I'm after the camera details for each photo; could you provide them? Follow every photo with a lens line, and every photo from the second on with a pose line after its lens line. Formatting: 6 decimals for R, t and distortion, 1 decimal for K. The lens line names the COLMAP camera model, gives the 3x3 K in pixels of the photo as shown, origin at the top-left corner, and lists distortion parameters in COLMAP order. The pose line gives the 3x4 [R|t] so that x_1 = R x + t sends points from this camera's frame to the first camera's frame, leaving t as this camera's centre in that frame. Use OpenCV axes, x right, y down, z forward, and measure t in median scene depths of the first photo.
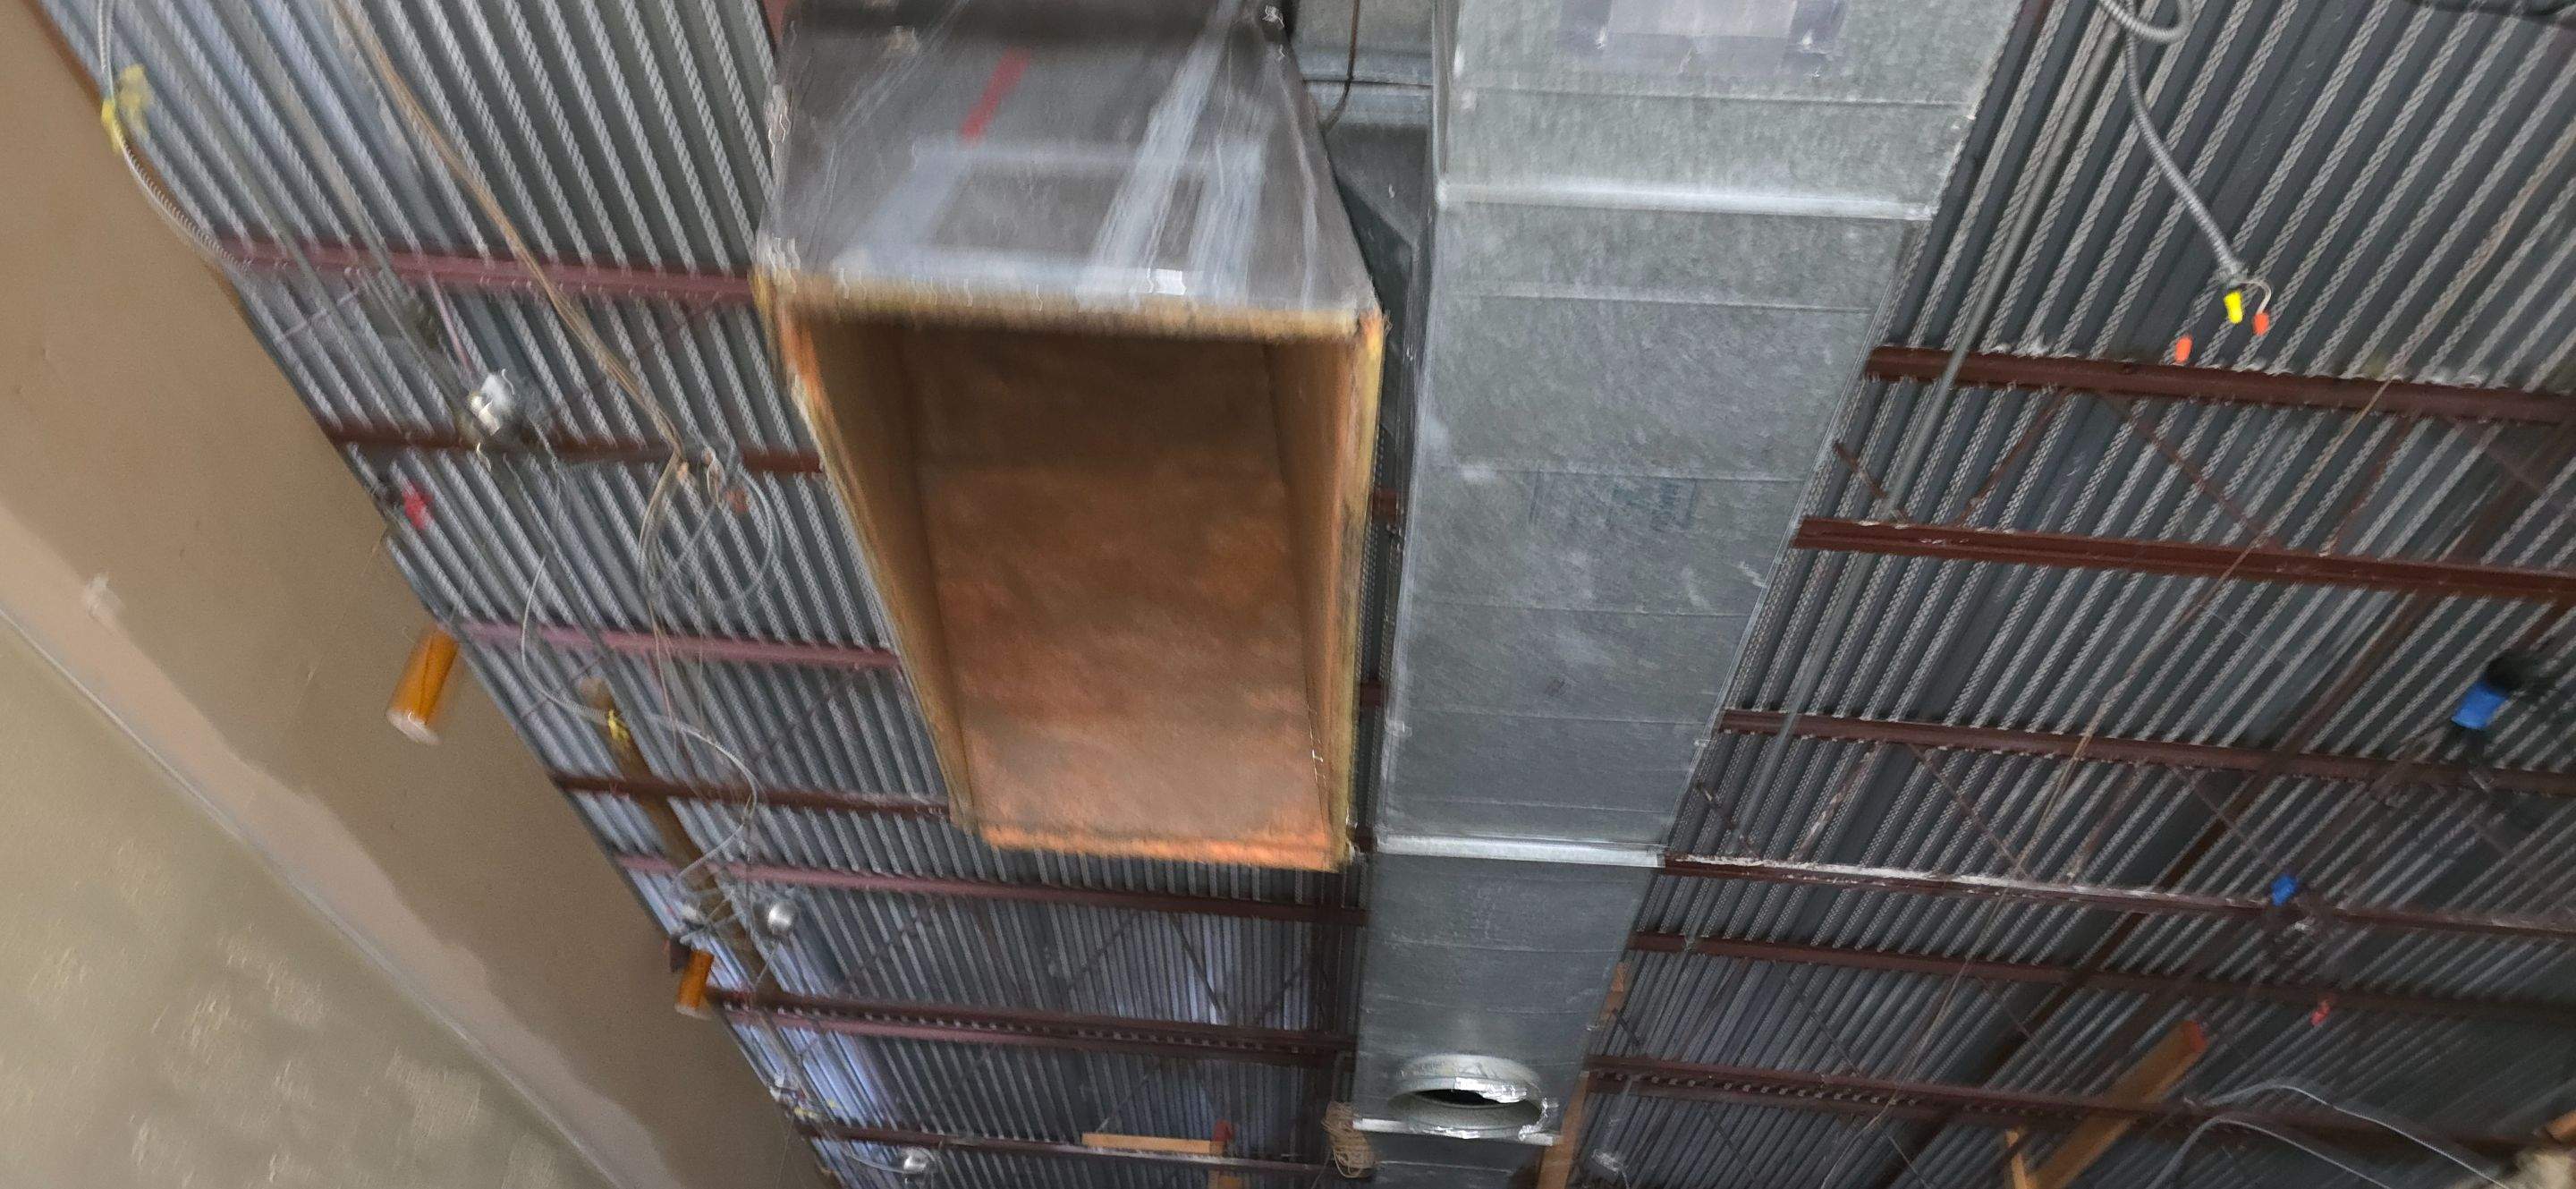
lens RADIAL K [[1695.6, 0, 1305.4], [0, 1695.6, 558.0], [0, 0, 1]] dist [0.071546, -0.072764]
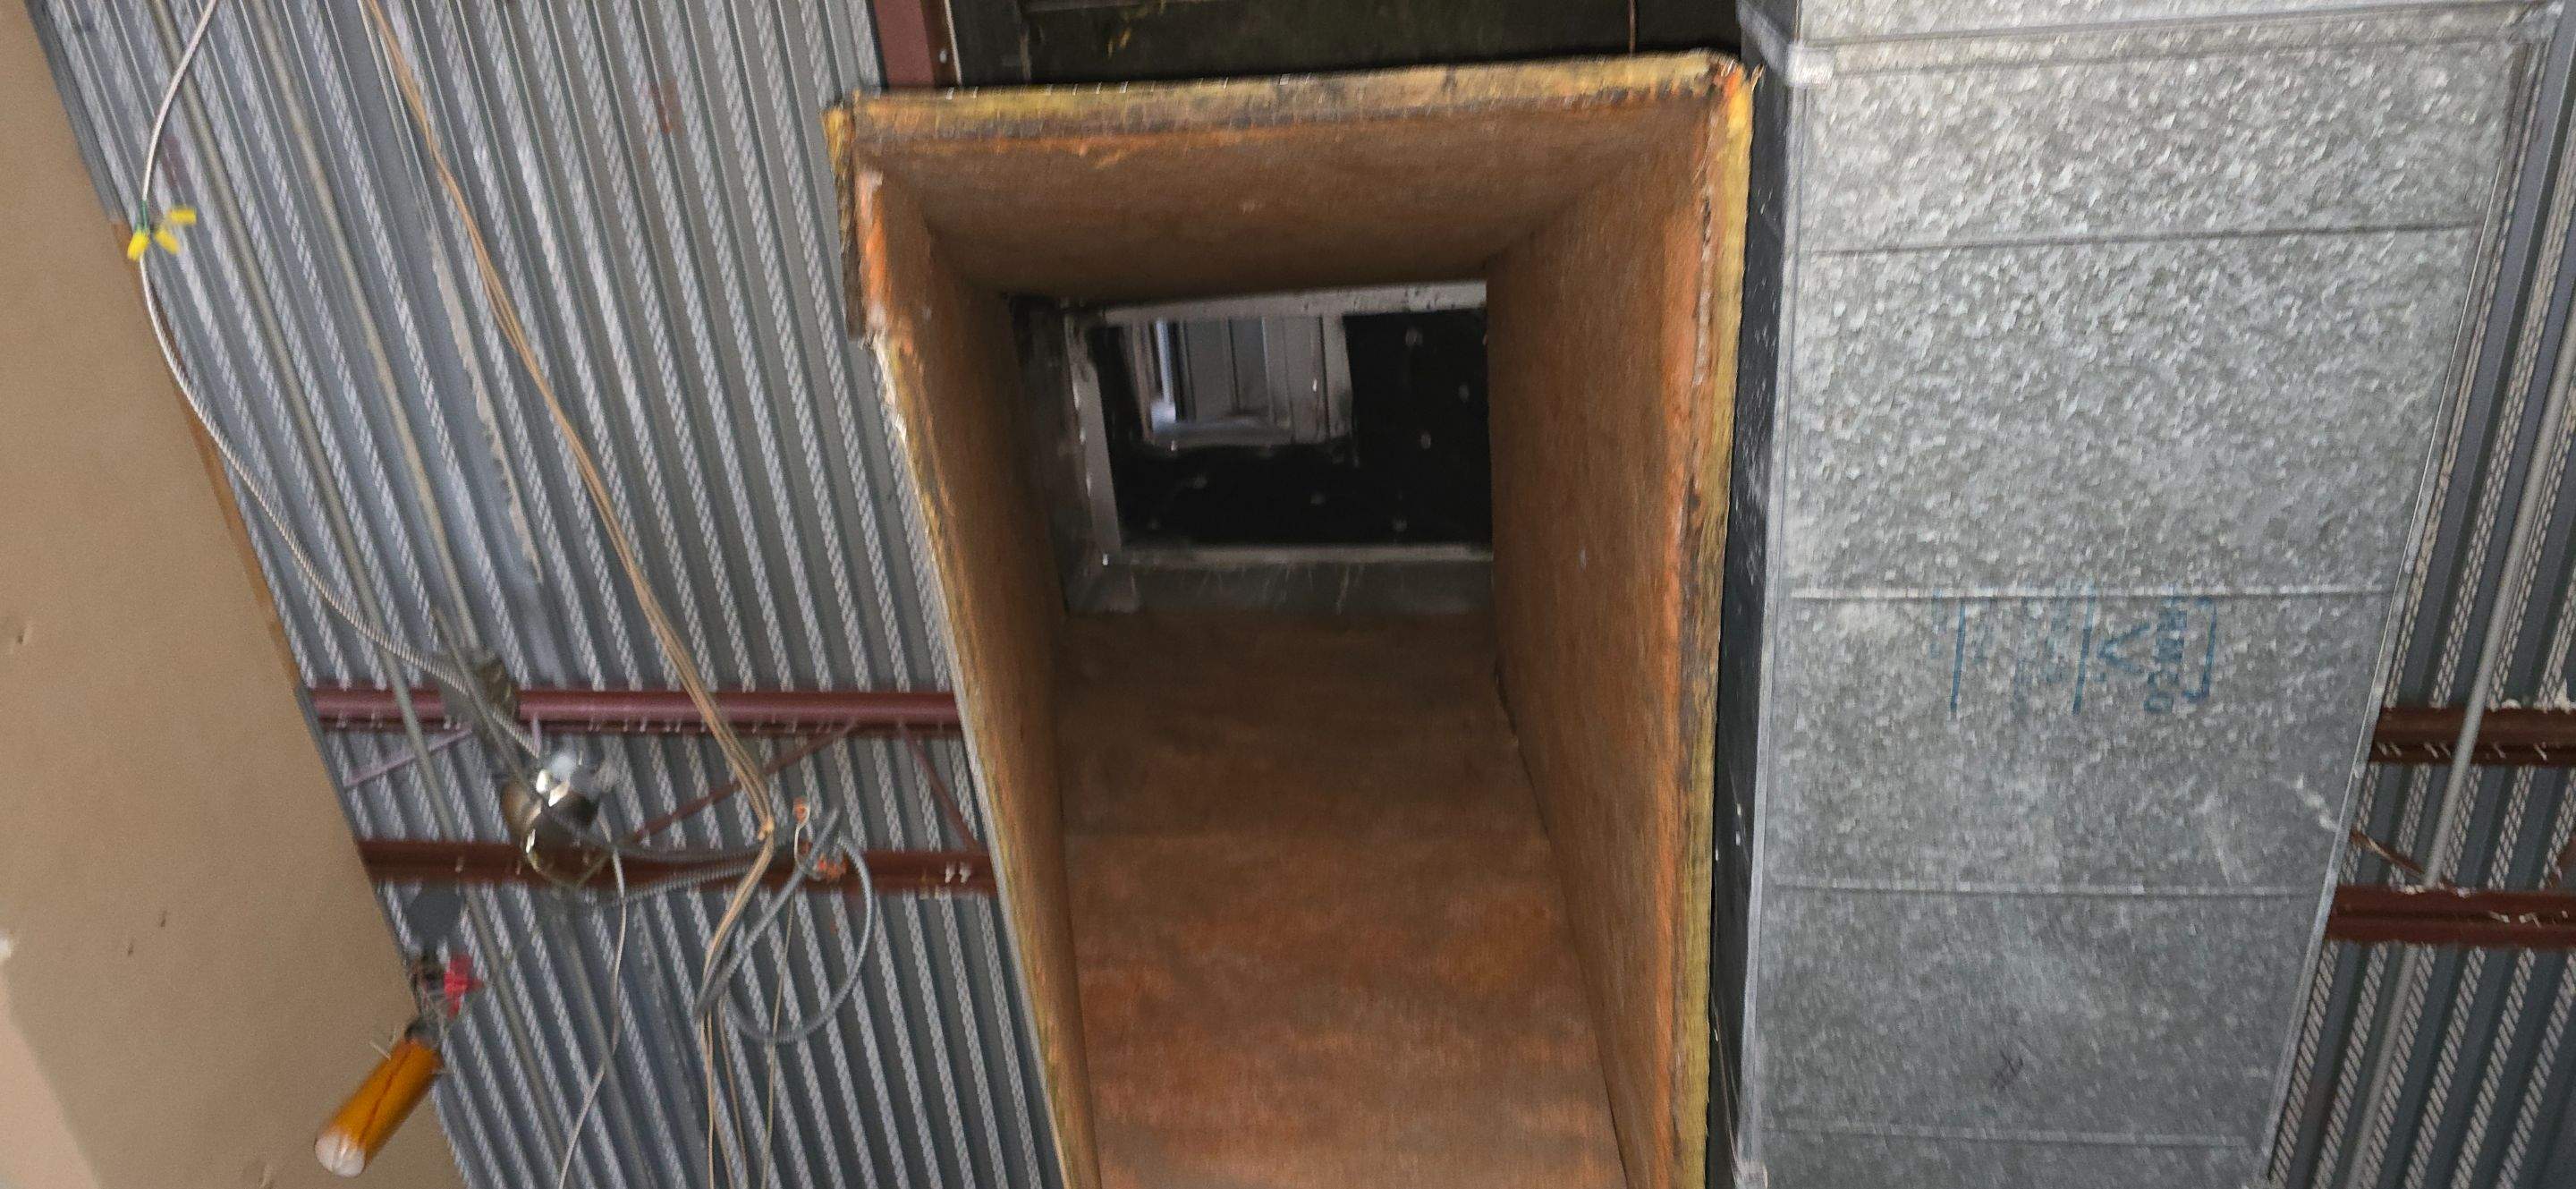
lens RADIAL K [[1695.6, 0, 1296.9], [0, 1695.6, 592.6], [0, 0, 1]] dist [0.071546, -0.072764]
pose [[0.993447, -0.046354, -0.104467, -0.039241], [-0.006148, 0.891061, -0.453842, 0.195405], [0.114124, 0.451510, 0.884937, 0.288926]]
